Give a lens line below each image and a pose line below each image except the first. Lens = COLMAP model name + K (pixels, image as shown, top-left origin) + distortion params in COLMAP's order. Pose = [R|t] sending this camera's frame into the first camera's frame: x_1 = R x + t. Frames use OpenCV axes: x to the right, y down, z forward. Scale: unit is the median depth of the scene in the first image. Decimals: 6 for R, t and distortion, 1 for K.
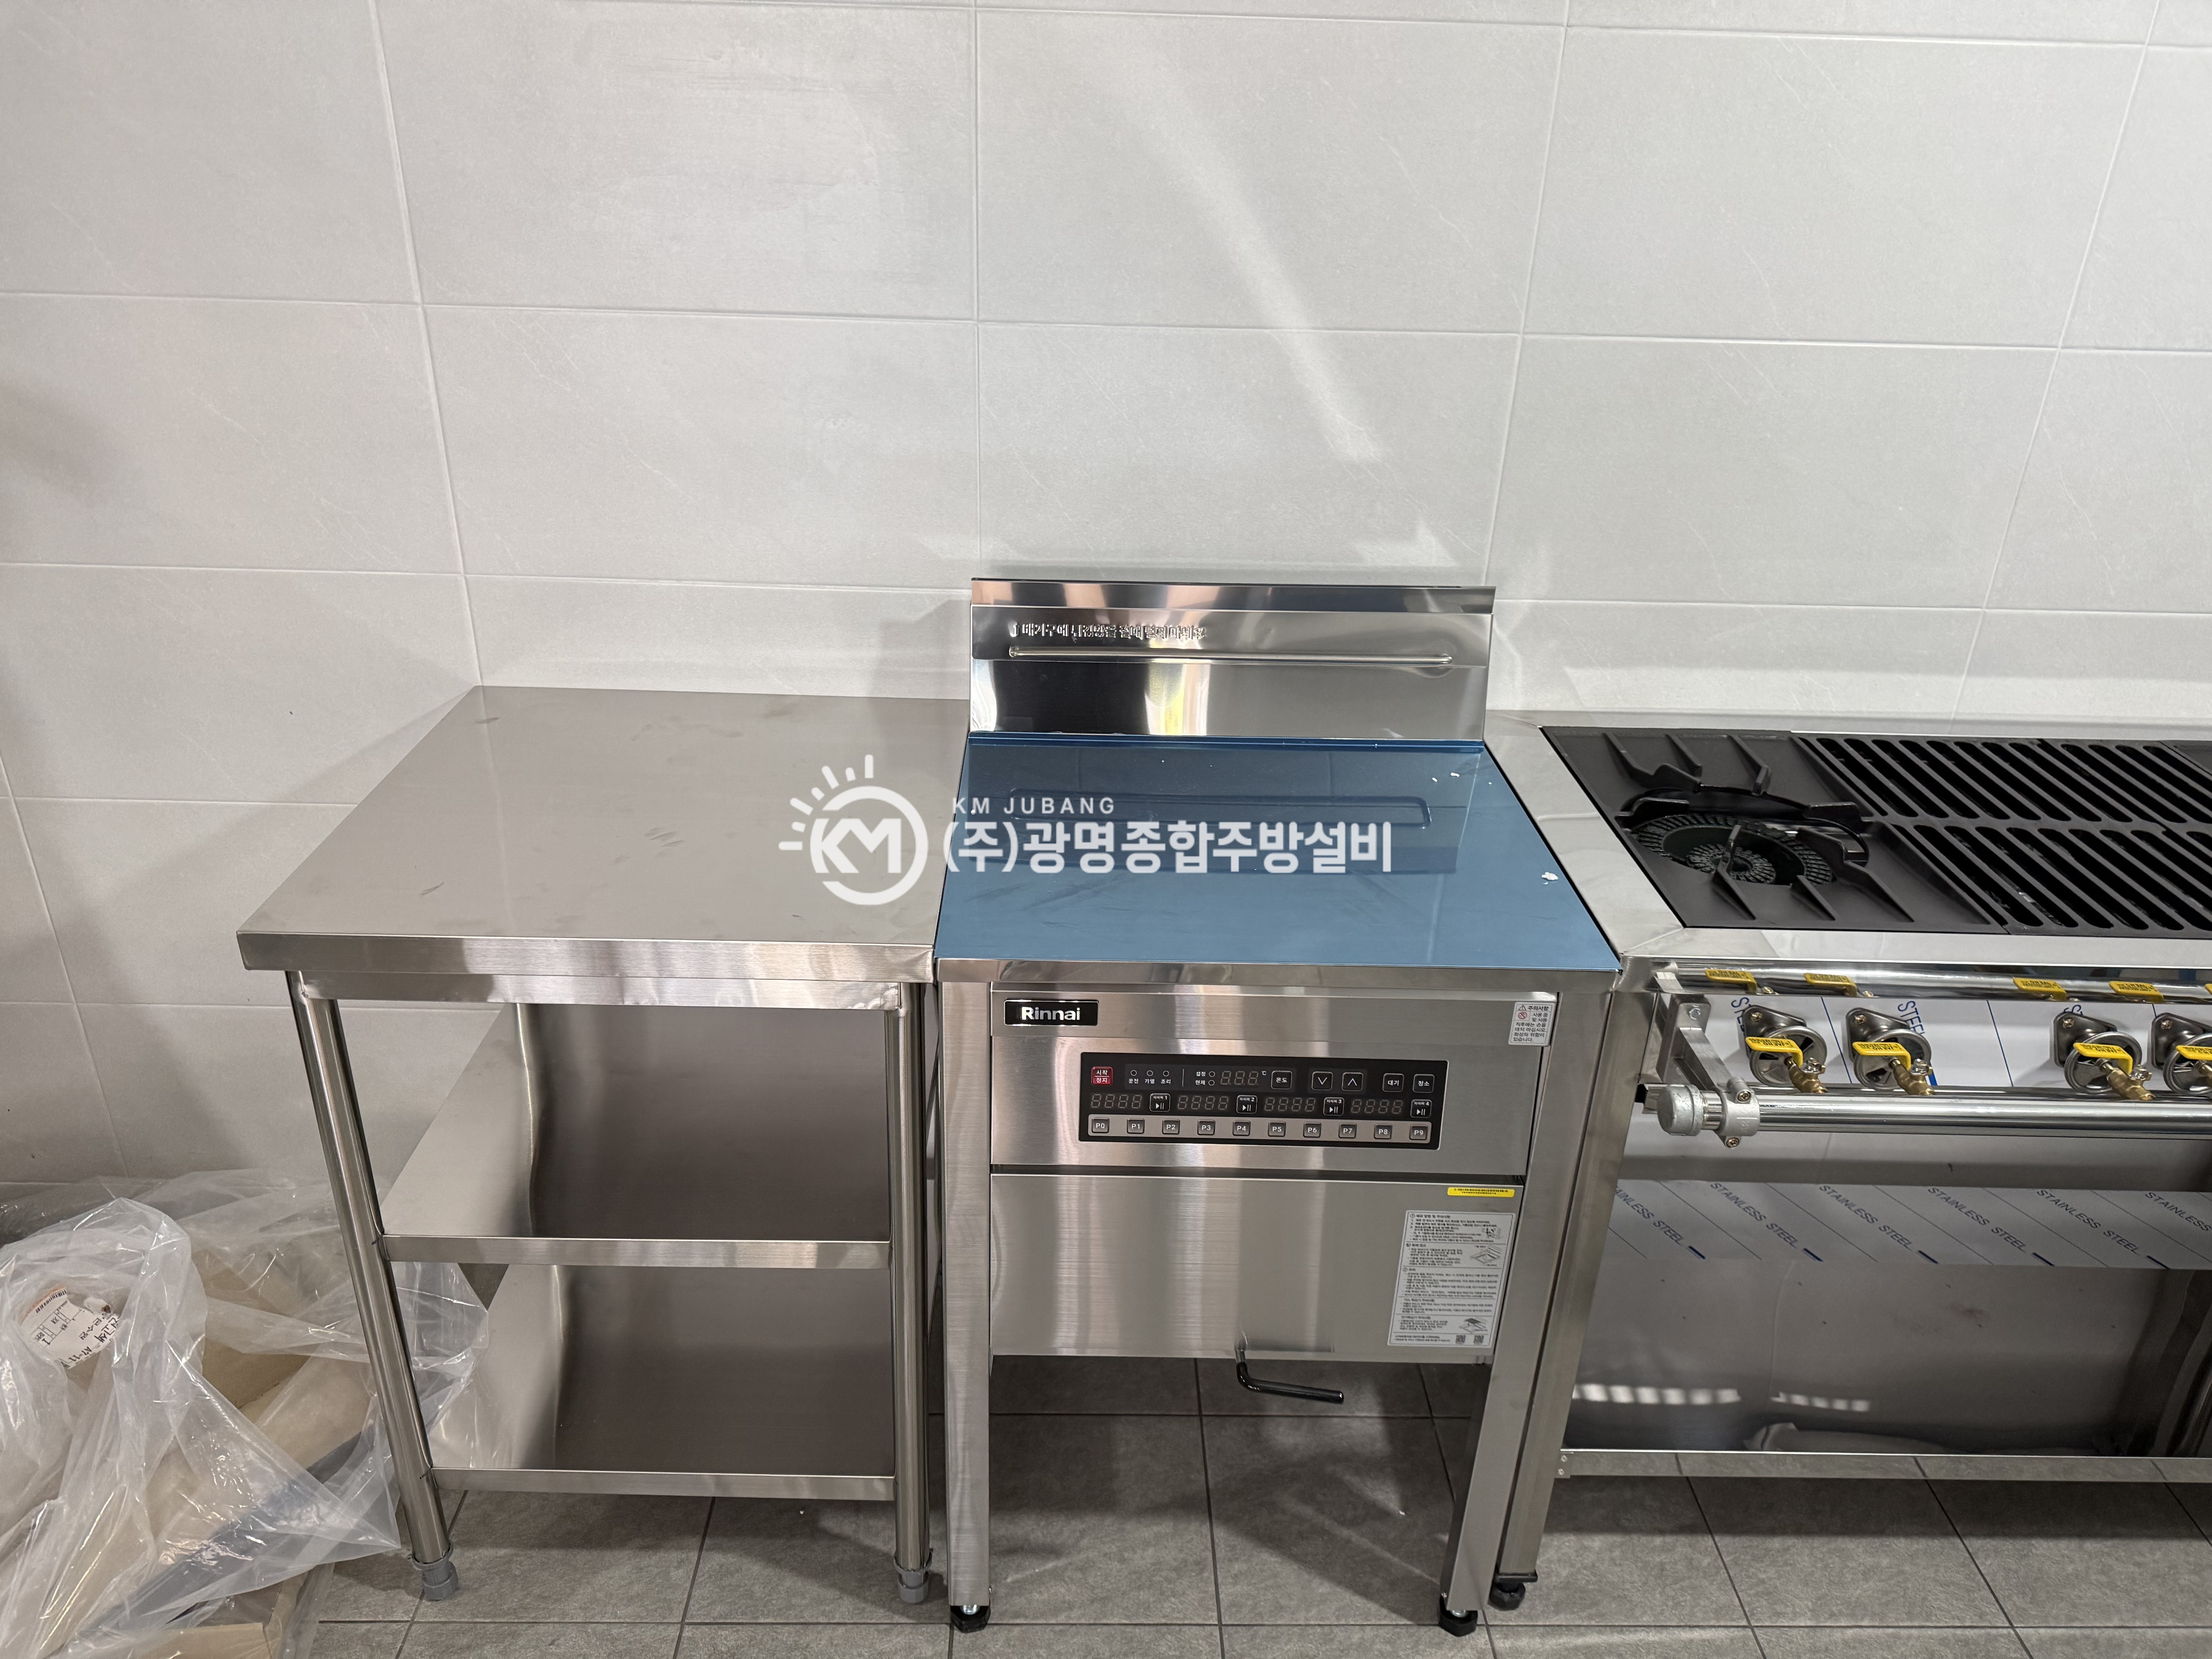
lens RADIAL K [[1557.1, 0, 1058.3], [0, 1557.1, 811.2], [0, 0, 1]] dist [-0.005495, -0.006660]
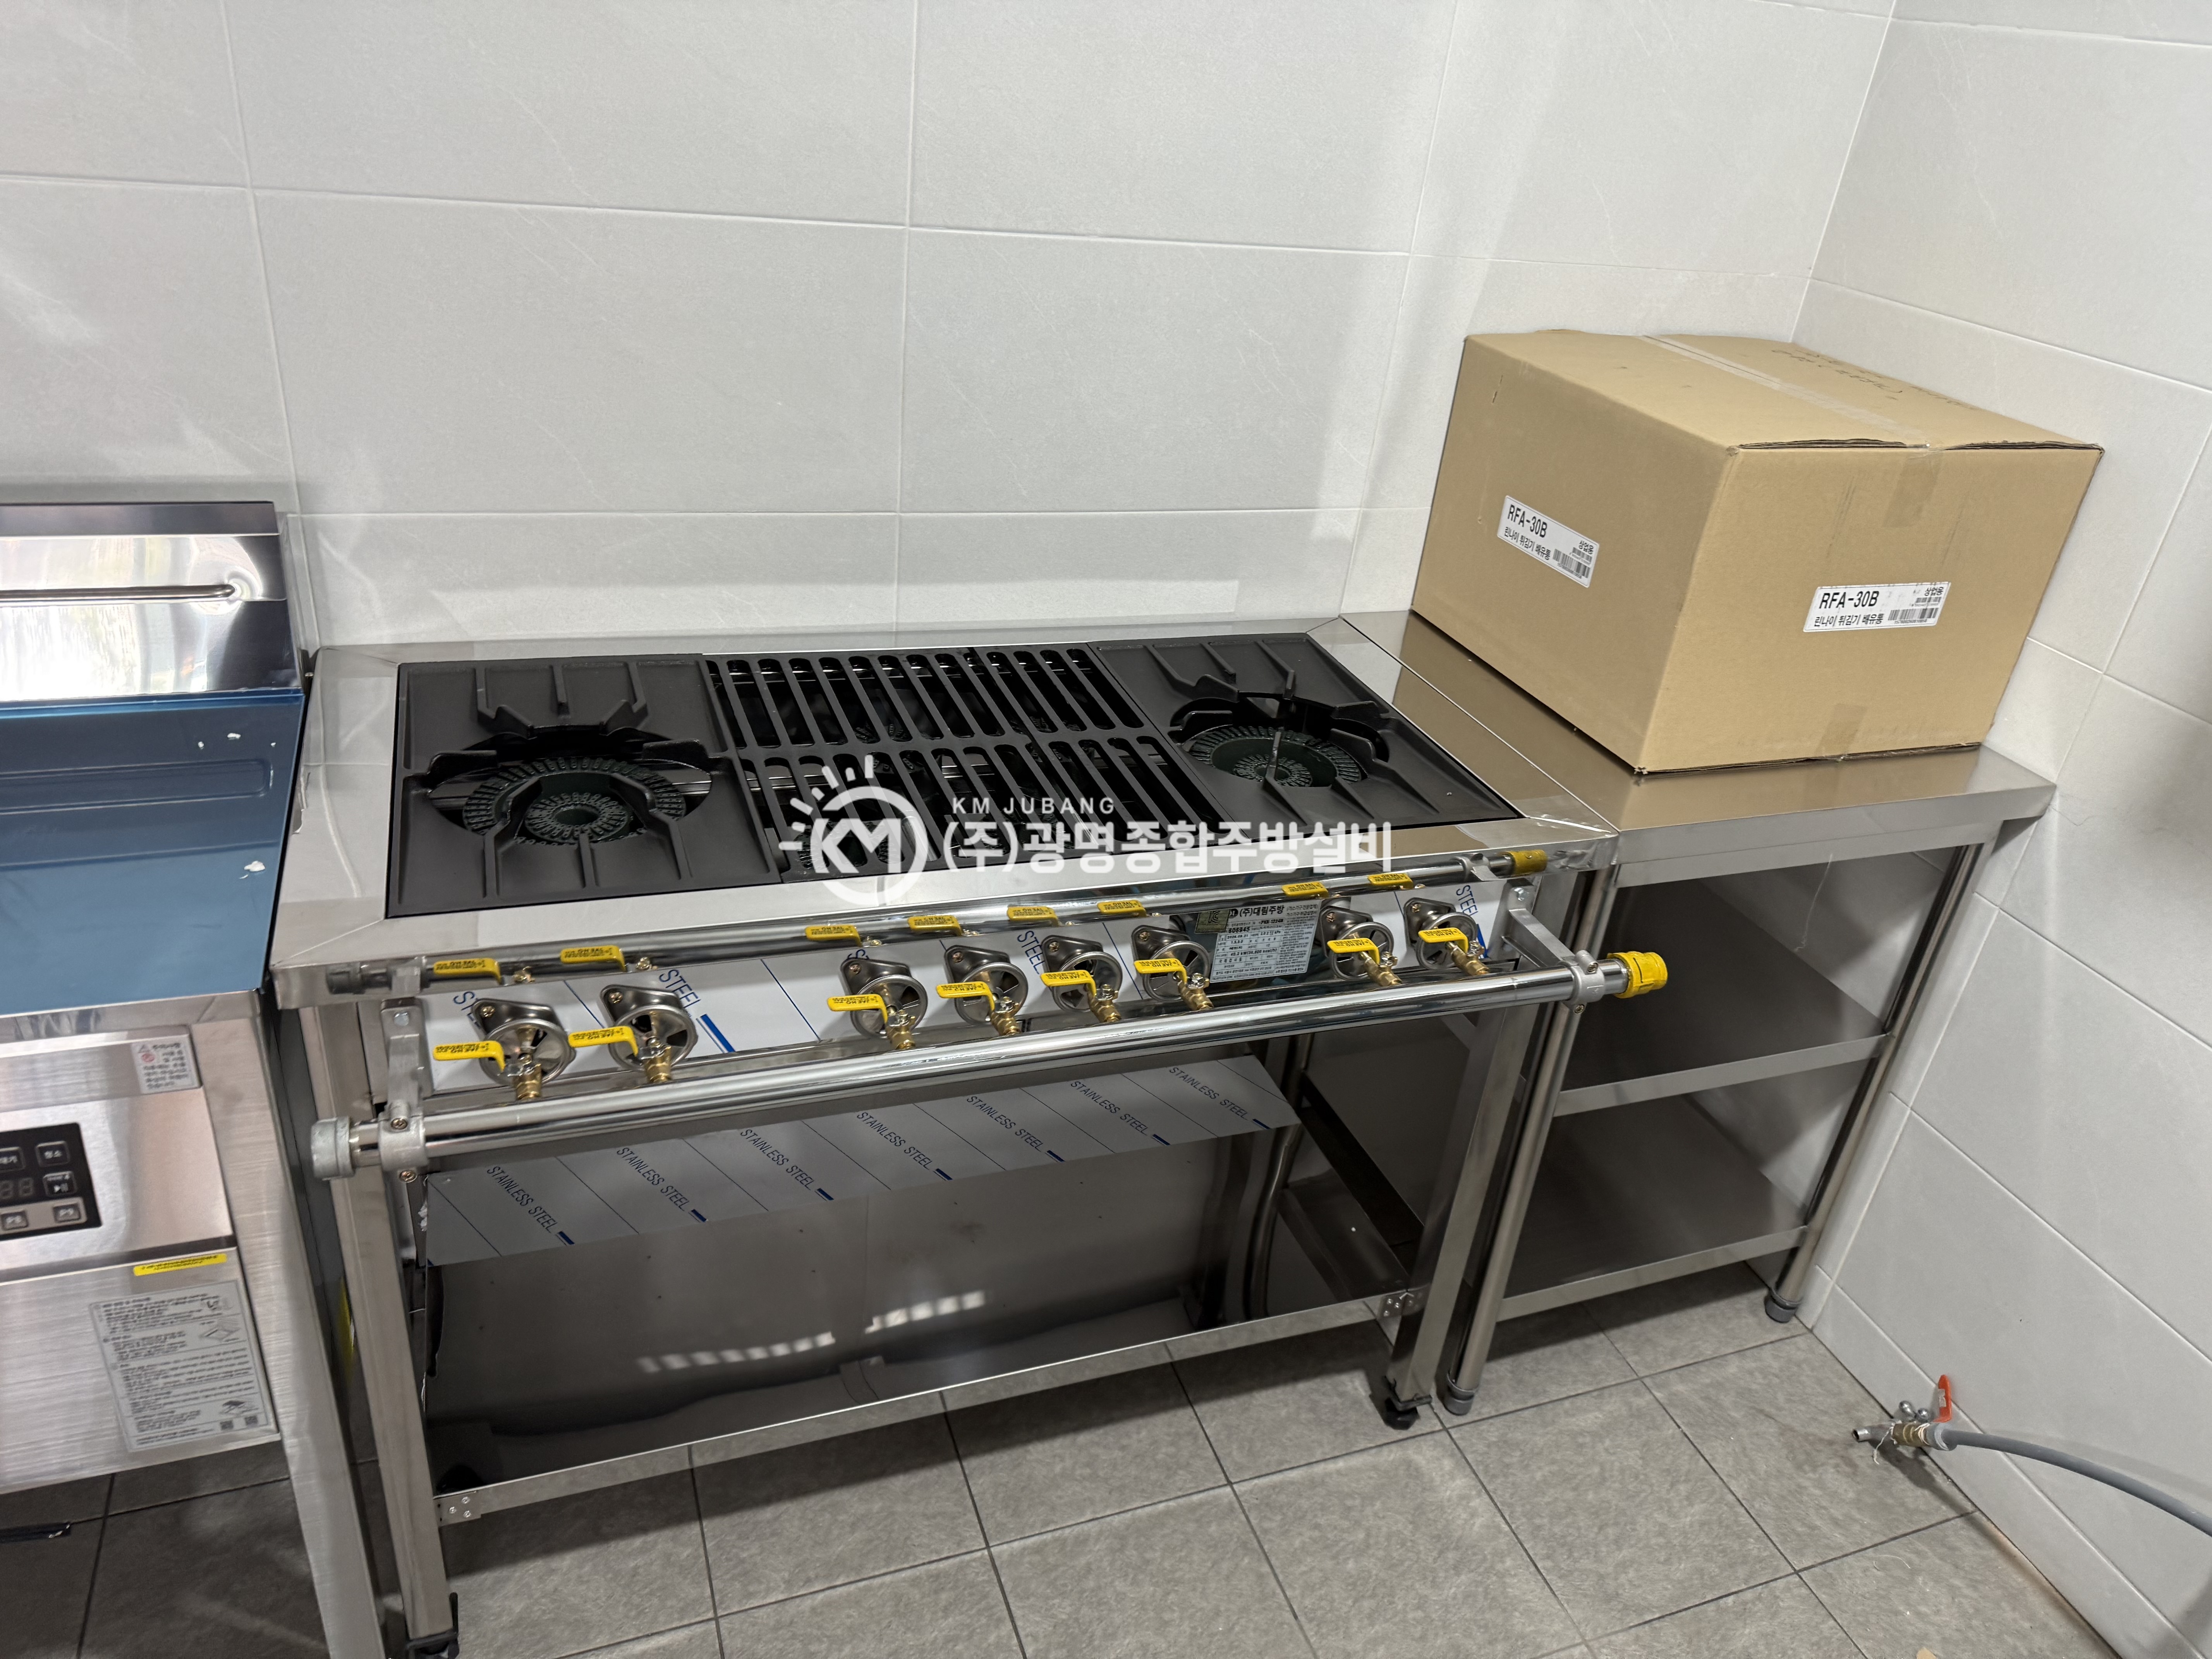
lens RADIAL K [[1546.8, 0, 1106.0], [0, 1546.8, 829.5], [0, 0, 1]] dist [0.031102, -0.046178]
pose [[0.931925, -0.095724, 0.349790, 0.368568], [0.066234, 0.993238, 0.095347, -0.020751], [-0.356552, -0.065688, 0.931963, 0.068546]]
